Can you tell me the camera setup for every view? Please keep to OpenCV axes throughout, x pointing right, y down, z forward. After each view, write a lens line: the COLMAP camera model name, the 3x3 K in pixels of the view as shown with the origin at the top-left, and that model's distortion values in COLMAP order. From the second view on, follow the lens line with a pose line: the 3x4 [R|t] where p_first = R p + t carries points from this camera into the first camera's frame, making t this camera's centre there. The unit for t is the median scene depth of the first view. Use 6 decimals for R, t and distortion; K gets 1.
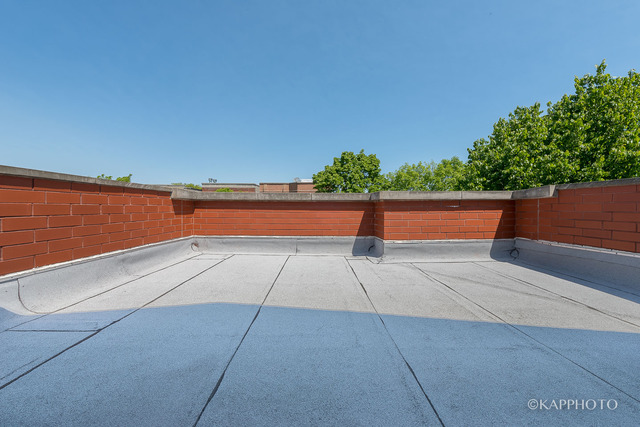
lens RADIAL K [[250.2, 0, 322.6], [0, 250.2, 209.4], [0, 0, 1]] dist [0.019170, -0.005202]
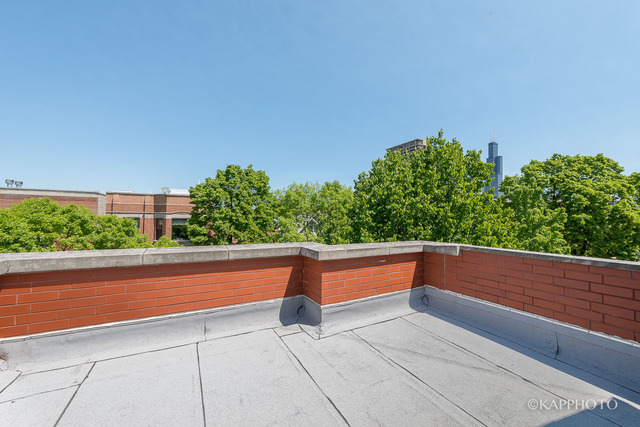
lens RADIAL K [[250.2, 0, 322.6], [0, 250.2, 209.4], [0, 0, 1]] dist [0.019170, -0.005202]
pose [[0.887120, 0.019605, 0.461122, -0.088488], [-0.003385, 0.999347, -0.035977, -0.098338], [-0.461526, 0.030355, 0.886607, 0.109051]]
